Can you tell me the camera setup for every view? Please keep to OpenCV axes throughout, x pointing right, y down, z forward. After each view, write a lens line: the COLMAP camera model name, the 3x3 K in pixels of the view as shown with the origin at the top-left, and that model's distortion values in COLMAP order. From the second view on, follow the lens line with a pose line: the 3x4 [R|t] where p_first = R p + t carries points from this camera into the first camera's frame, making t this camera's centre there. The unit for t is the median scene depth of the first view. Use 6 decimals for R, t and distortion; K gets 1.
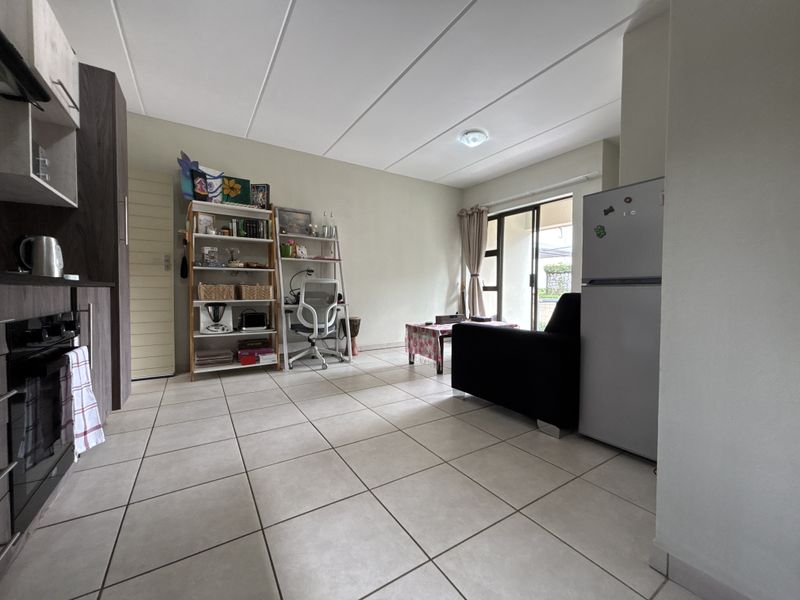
lens RADIAL K [[322.5, 0, 400.9], [0, 322.5, 297.7], [0, 0, 1]] dist [0.001148, -0.000648]
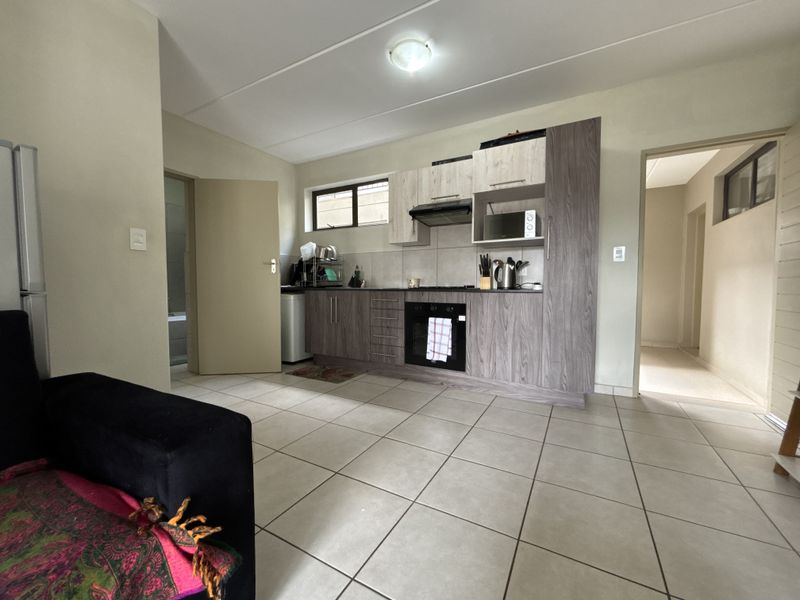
lens RADIAL K [[330.4, 0, 402.0], [0, 330.4, 298.1], [0, 0, 1]] dist [-0.000766, -0.000068]
pose [[-0.883306, 0.013120, -0.468614, 0.128404], [-0.015634, 0.998228, 0.057416, -0.040647], [0.468537, 0.058042, -0.881535, 0.974934]]
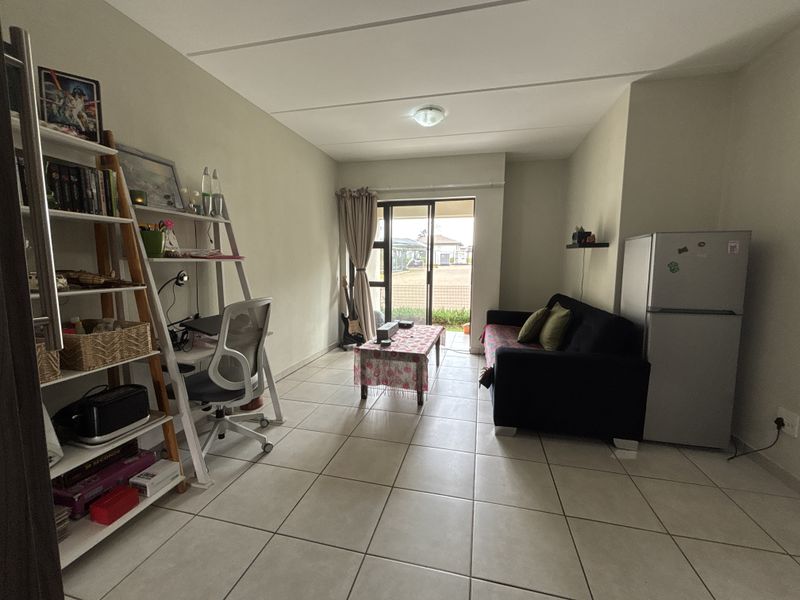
lens RADIAL K [[330.4, 0, 402.0], [0, 330.4, 298.1], [0, 0, 1]] dist [-0.000766, -0.000068]
pose [[0.722734, -0.074539, 0.687095, -0.439846], [0.013016, 0.995459, 0.094300, -0.107889], [-0.691004, -0.059211, 0.720422, 0.401398]]
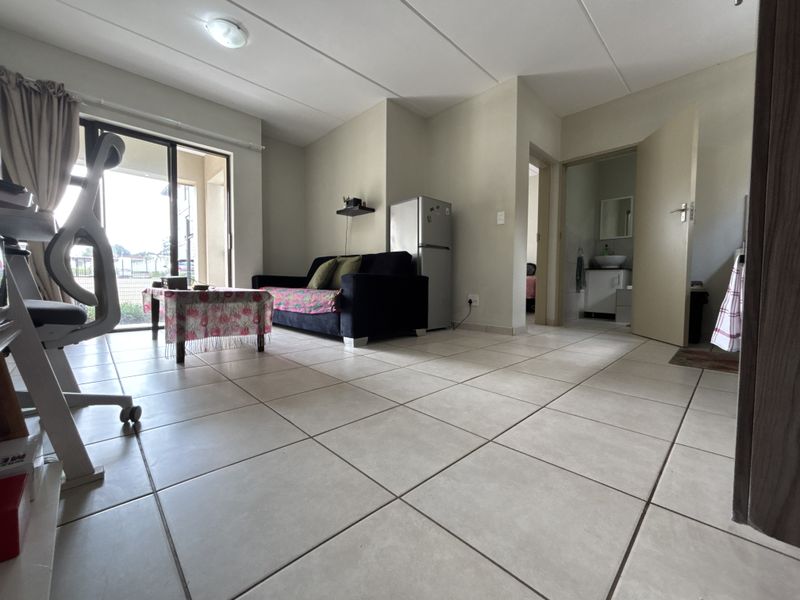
lens RADIAL K [[321.0, 0, 400.0], [0, 321.0, 300.0], [0, 0, 1]] dist [0.001423, -0.000132]
pose [[-0.193710, -0.062897, 0.979041, -0.600238], [0.013847, 0.997668, 0.066833, 0.069054], [-0.980961, 0.026503, -0.192387, 0.759407]]
